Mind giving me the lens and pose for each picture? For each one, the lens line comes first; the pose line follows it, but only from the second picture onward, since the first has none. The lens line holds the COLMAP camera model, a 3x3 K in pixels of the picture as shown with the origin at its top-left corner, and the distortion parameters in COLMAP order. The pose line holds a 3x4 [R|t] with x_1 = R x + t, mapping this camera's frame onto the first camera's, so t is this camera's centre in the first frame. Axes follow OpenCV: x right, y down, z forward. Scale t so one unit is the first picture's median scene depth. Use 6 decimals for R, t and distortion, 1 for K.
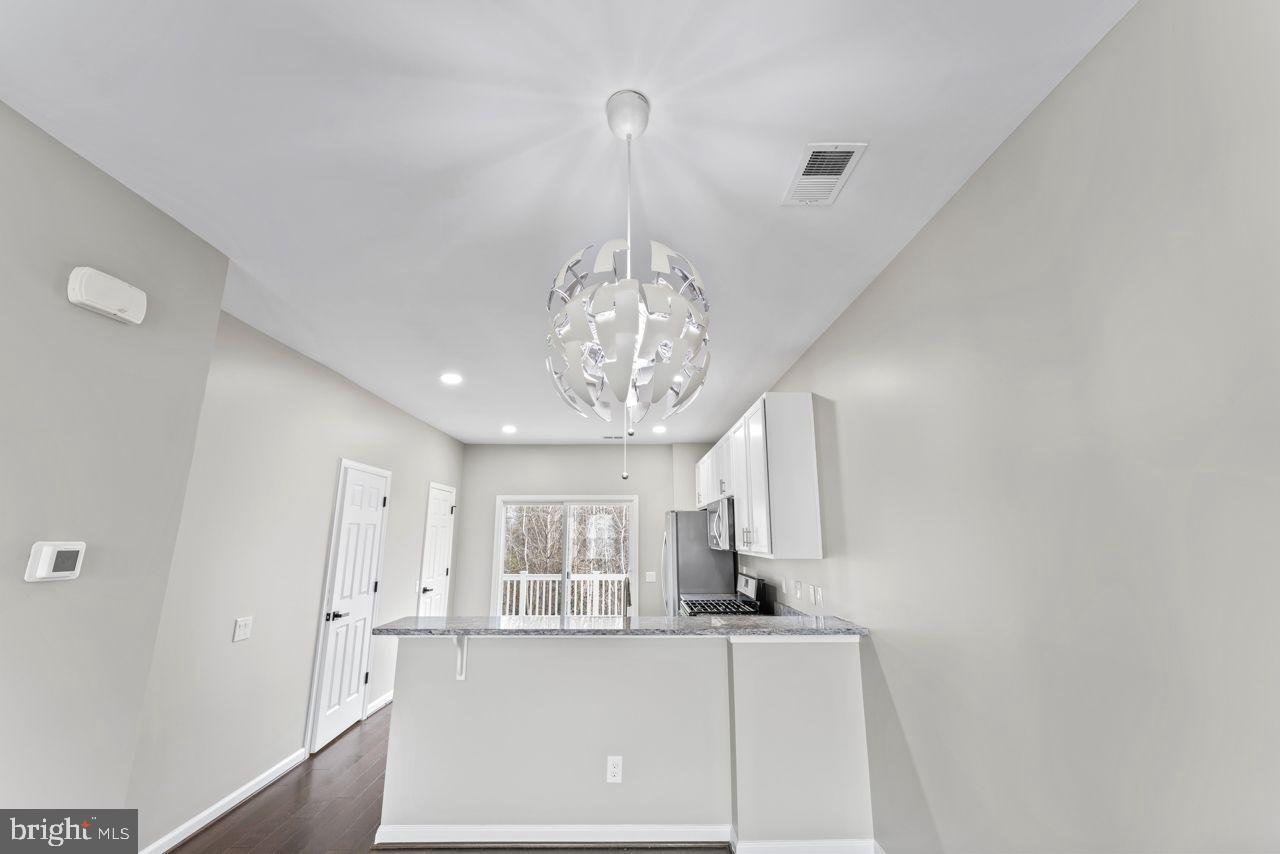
lens RADIAL K [[507.0, 0, 648.7], [0, 507.0, 428.2], [0, 0, 1]] dist [0.001331, 0.000257]
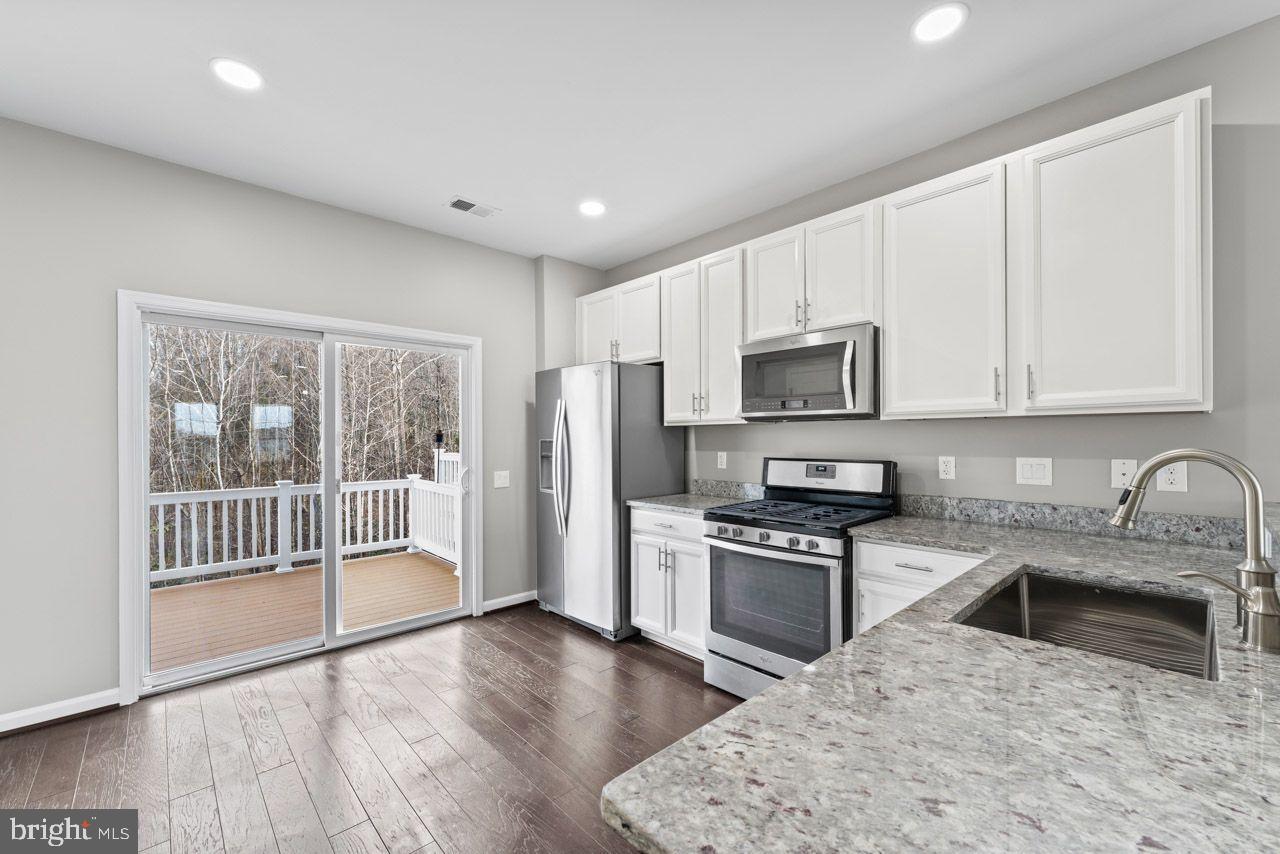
lens RADIAL K [[507.0, 0, 631.9], [0, 507.0, 438.1], [0, 0, 1]] dist [0.001331, 0.000257]
pose [[0.760240, 0.008246, 0.649590, -0.276954], [-0.134882, 0.980133, 0.145415, 0.147206], [-0.635486, -0.198168, 0.746248, 0.493750]]
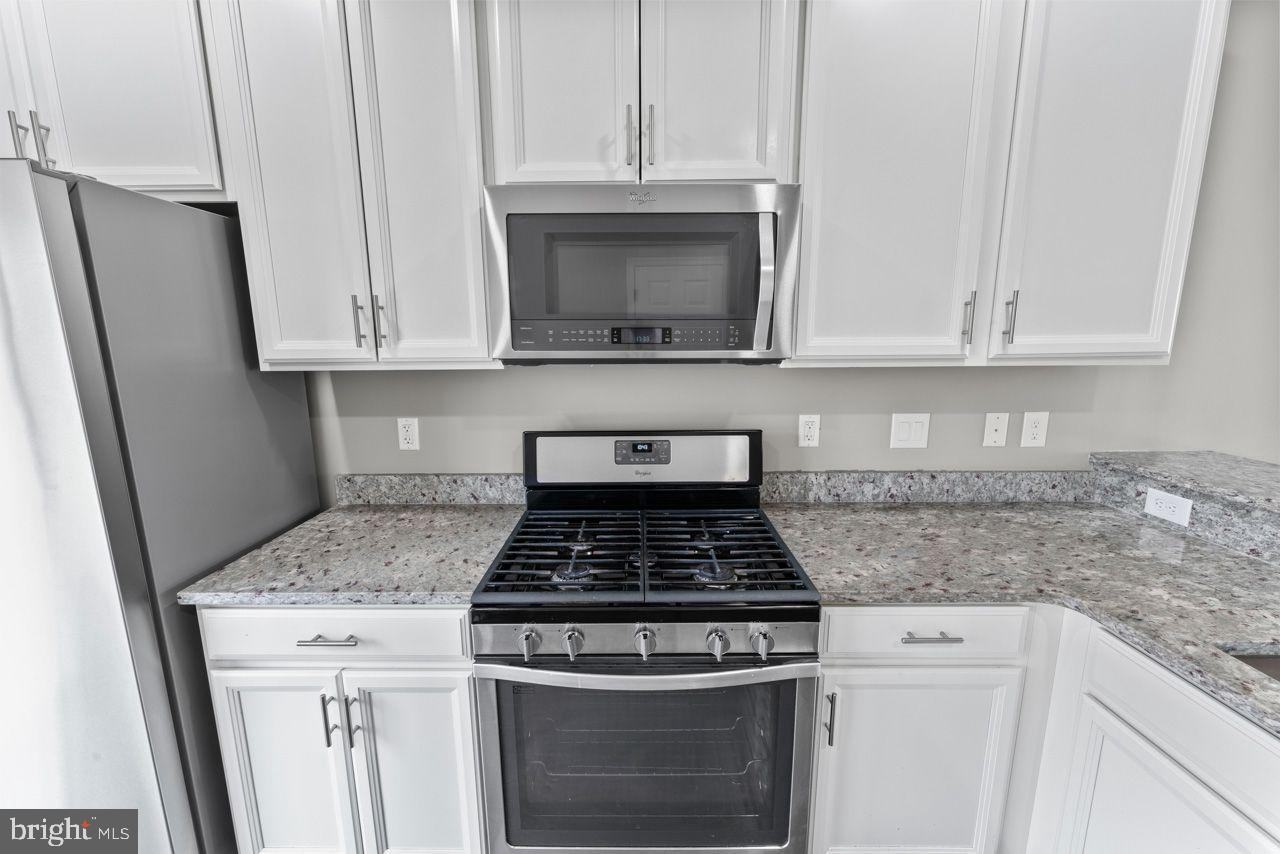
lens RADIAL K [[507.0, 0, 633.3], [0, 507.0, 428.7], [0, 0, 1]] dist [0.001331, 0.000257]
pose [[0.040647, -0.164338, 0.985566, -0.110219], [-0.190943, 0.966925, 0.169105, 0.164554], [-0.980759, -0.195060, 0.007923, 0.718673]]
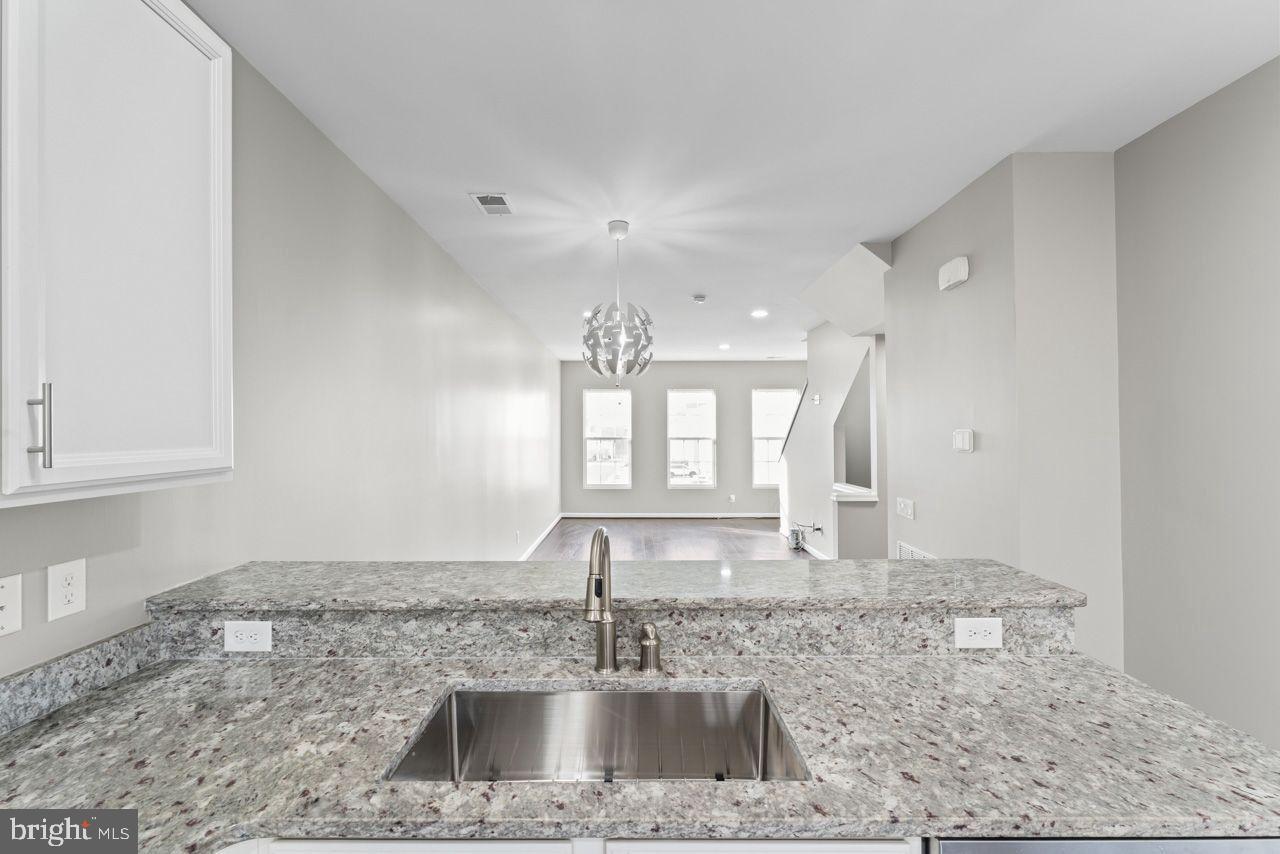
lens RADIAL K [[553.5, 0, 637.0], [0, 553.5, 425.2], [0, 0, 1]] dist [-0.004945, 0.000603]
pose [[-0.999307, 0.017835, 0.032679, -0.043843], [0.010548, 0.977455, -0.210881, 0.156507], [-0.035703, -0.210390, -0.976965, 0.706333]]
